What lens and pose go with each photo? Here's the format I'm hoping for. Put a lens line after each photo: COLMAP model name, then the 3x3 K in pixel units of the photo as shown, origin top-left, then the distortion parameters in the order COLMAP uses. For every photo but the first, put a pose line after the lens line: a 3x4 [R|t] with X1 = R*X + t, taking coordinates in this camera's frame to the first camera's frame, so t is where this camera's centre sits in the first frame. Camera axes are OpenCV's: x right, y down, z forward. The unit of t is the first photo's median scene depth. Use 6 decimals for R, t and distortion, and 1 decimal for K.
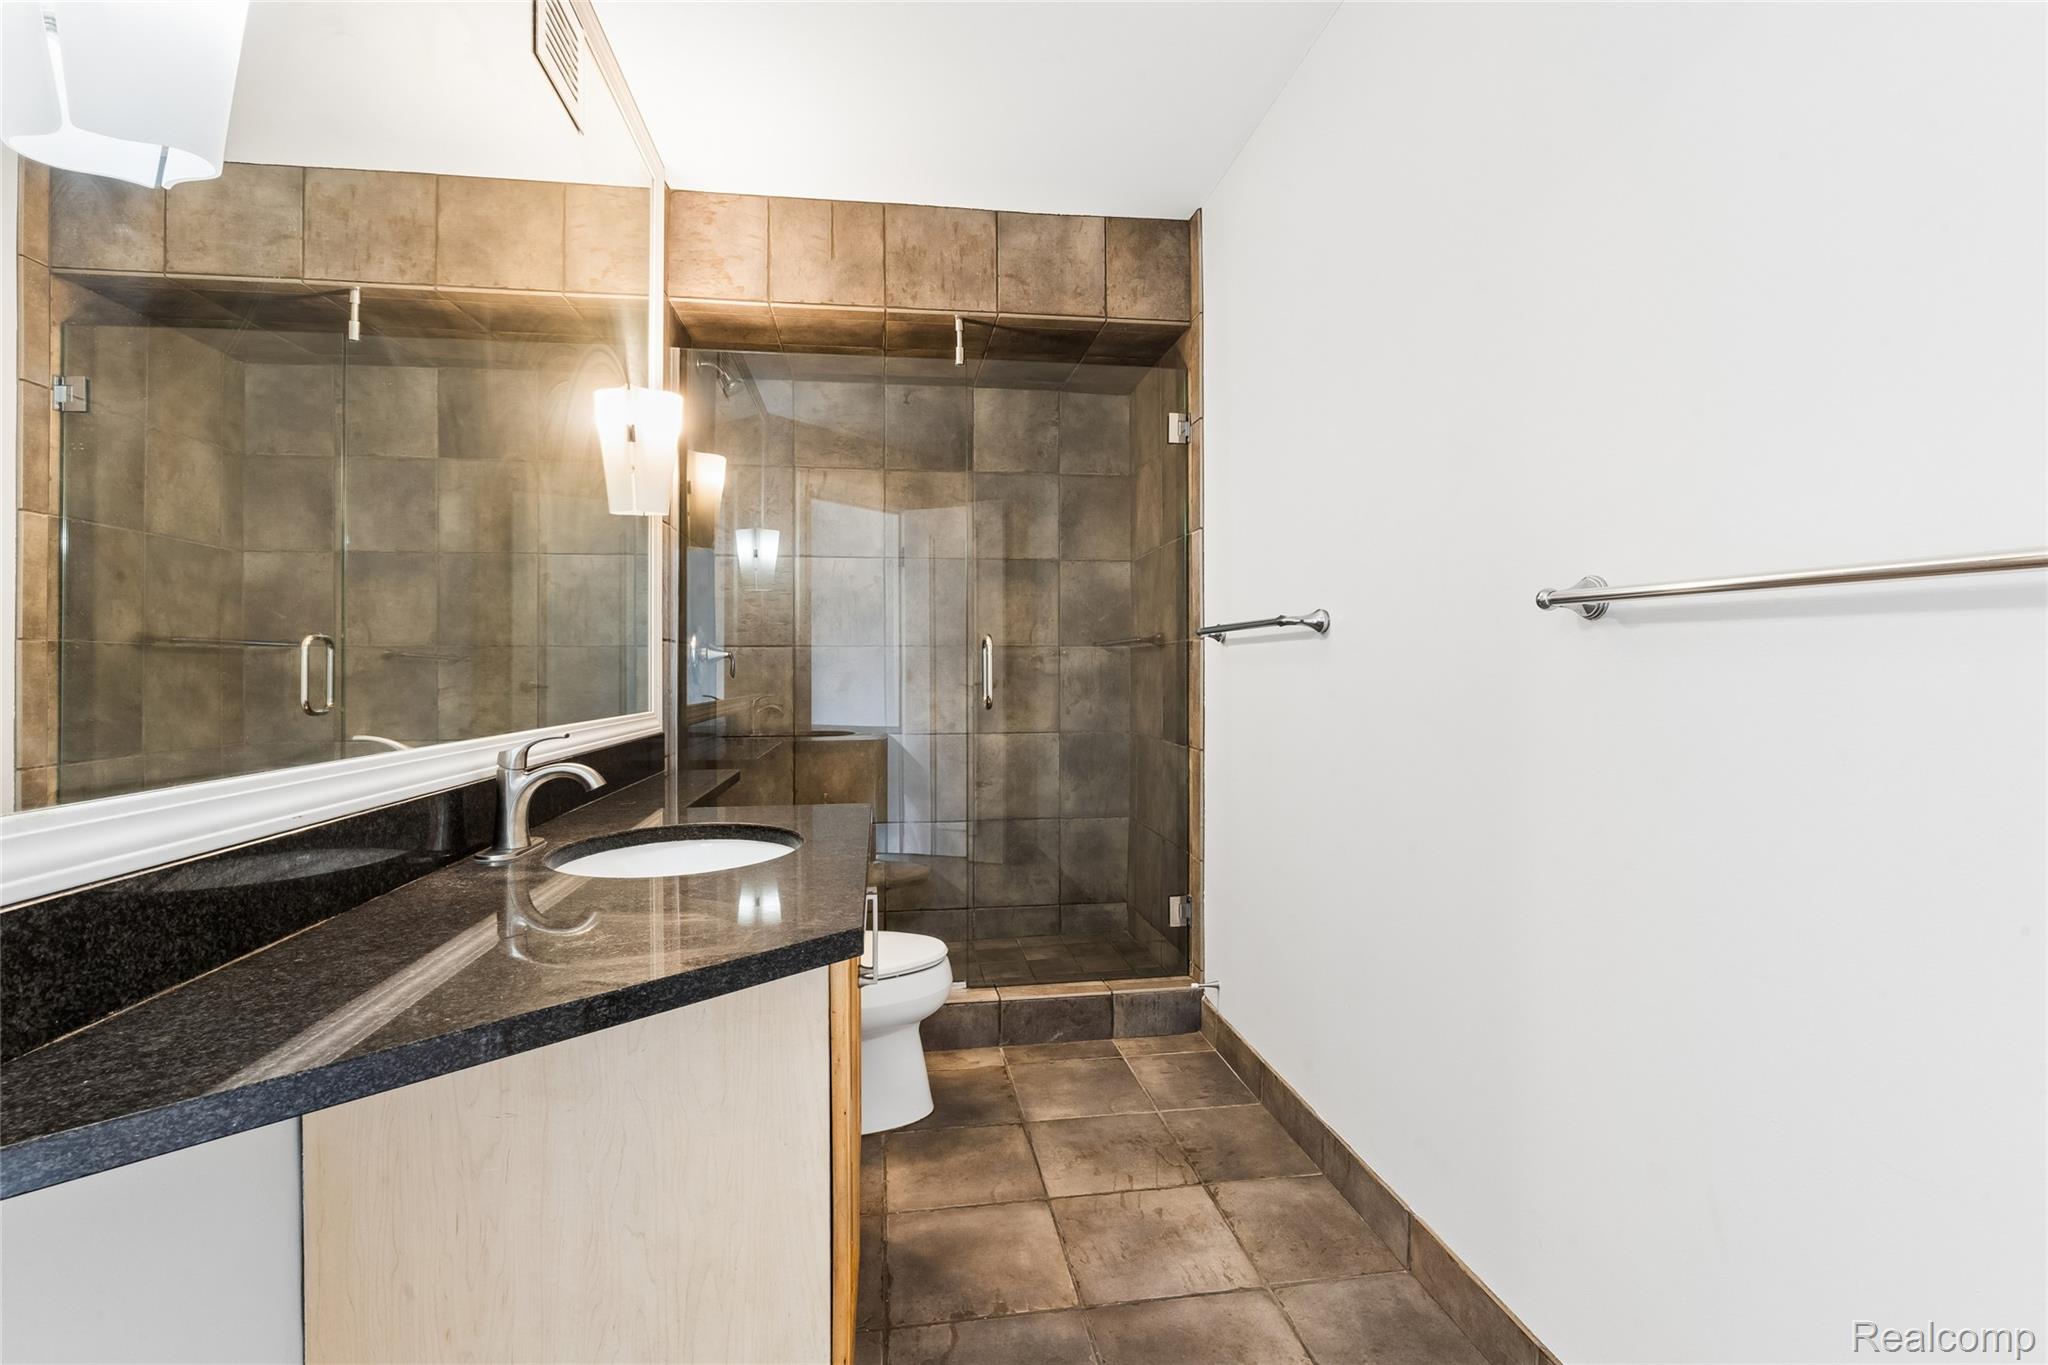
lens RADIAL K [[953.0, 0, 1034.3], [0, 953.0, 667.7], [0, 0, 1]] dist [-0.025211, 0.000459]
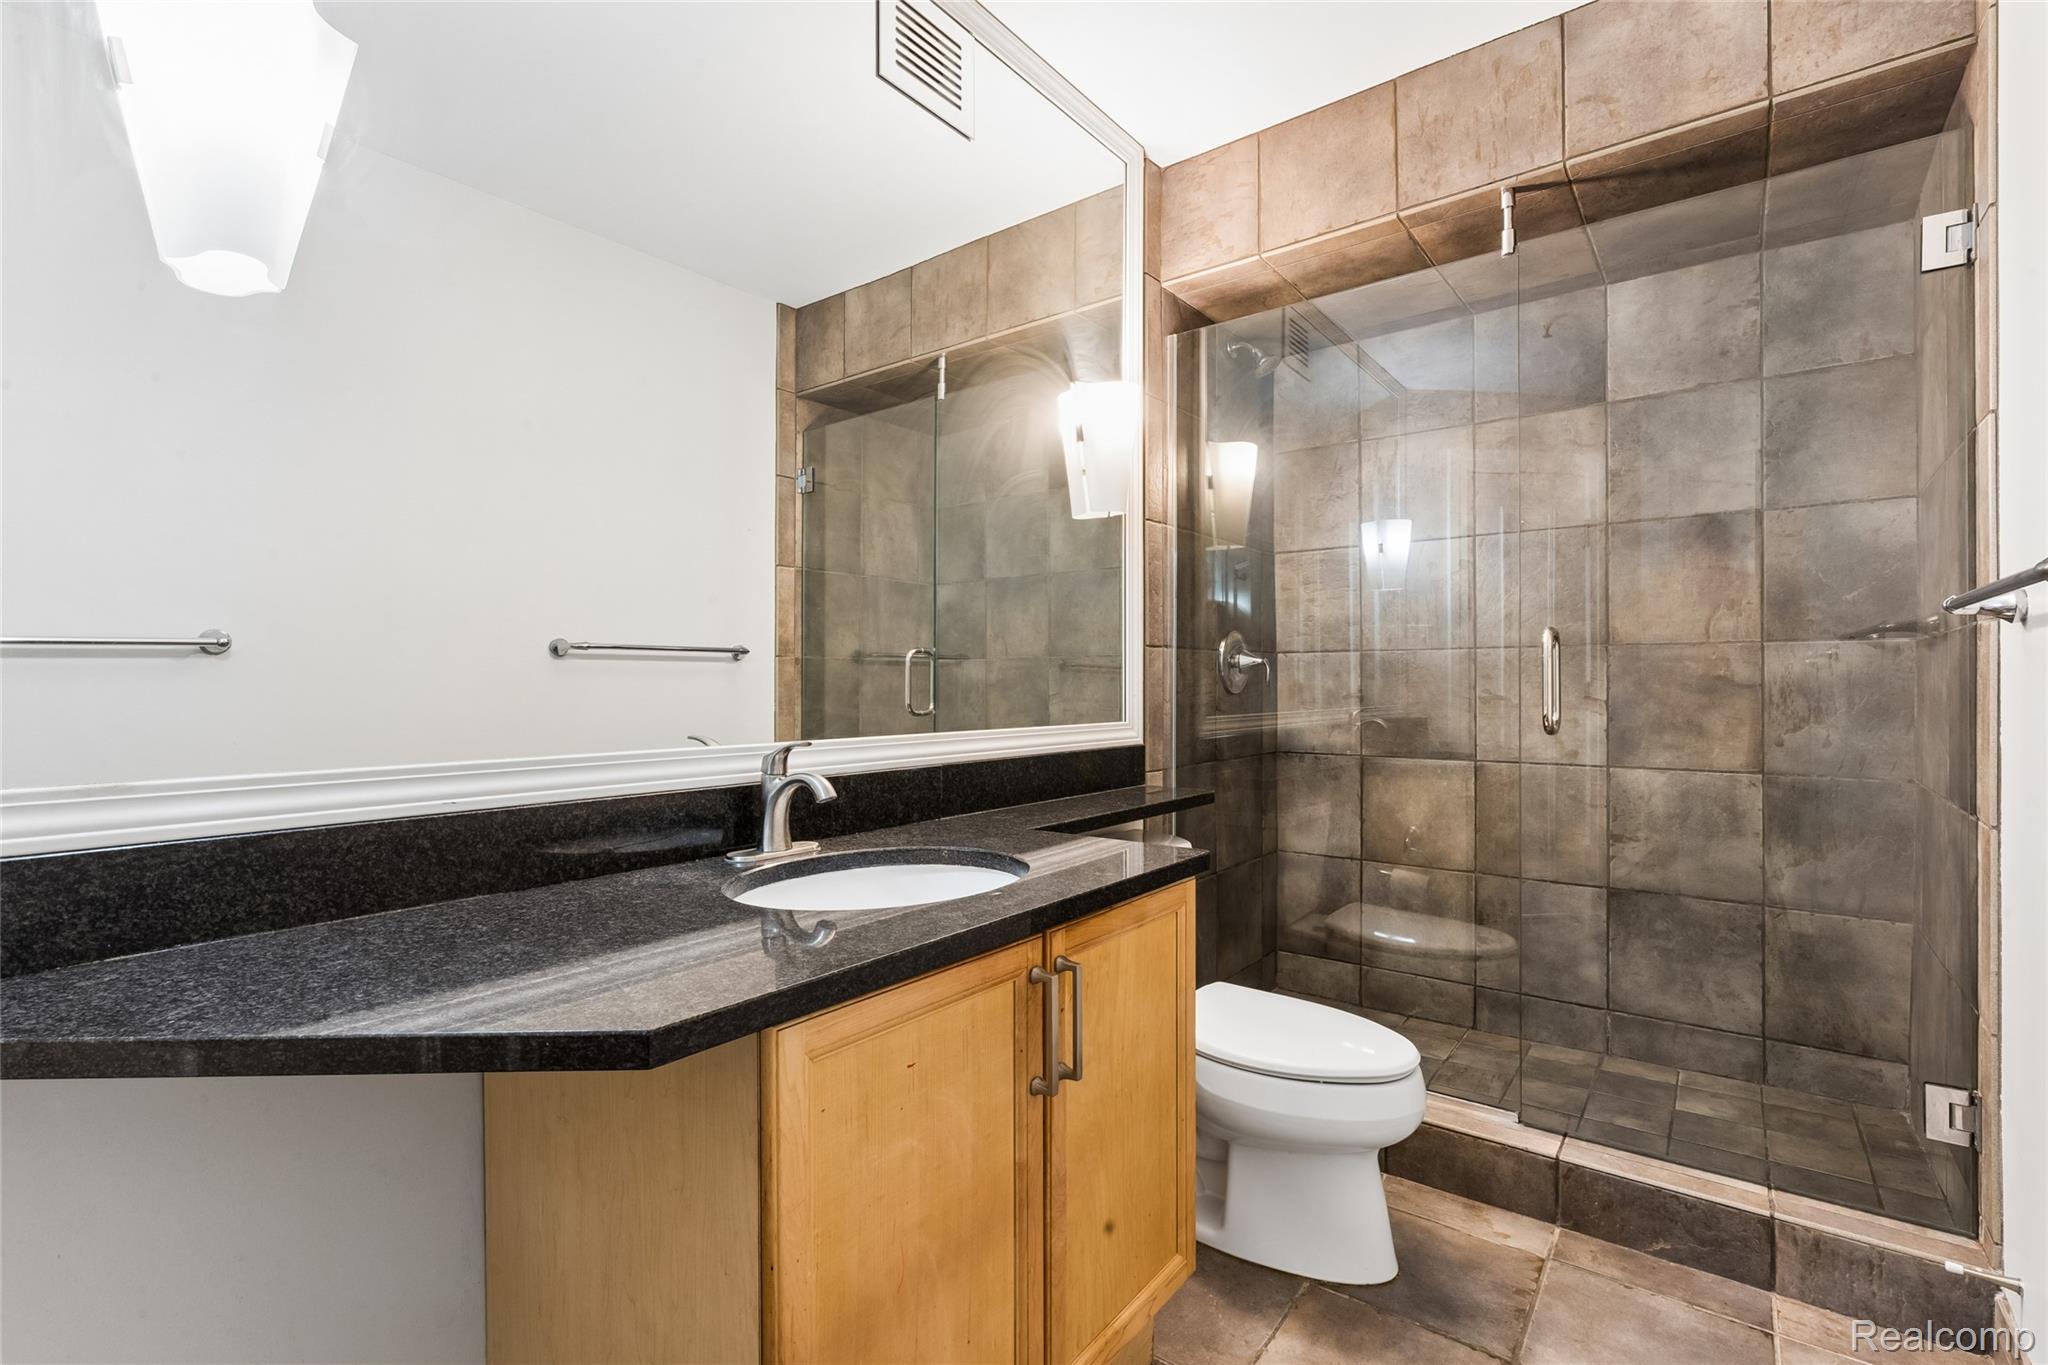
lens RADIAL K [[925.9, 0, 1025.4], [0, 925.9, 676.5], [0, 0, 1]] dist [-0.008452, 0.001129]
pose [[0.680408, -0.001039, -0.732833, 0.186836], [0.000833, 0.999999, -0.000645, 0.001369], [0.732833, -0.000171, 0.680408, 0.258460]]
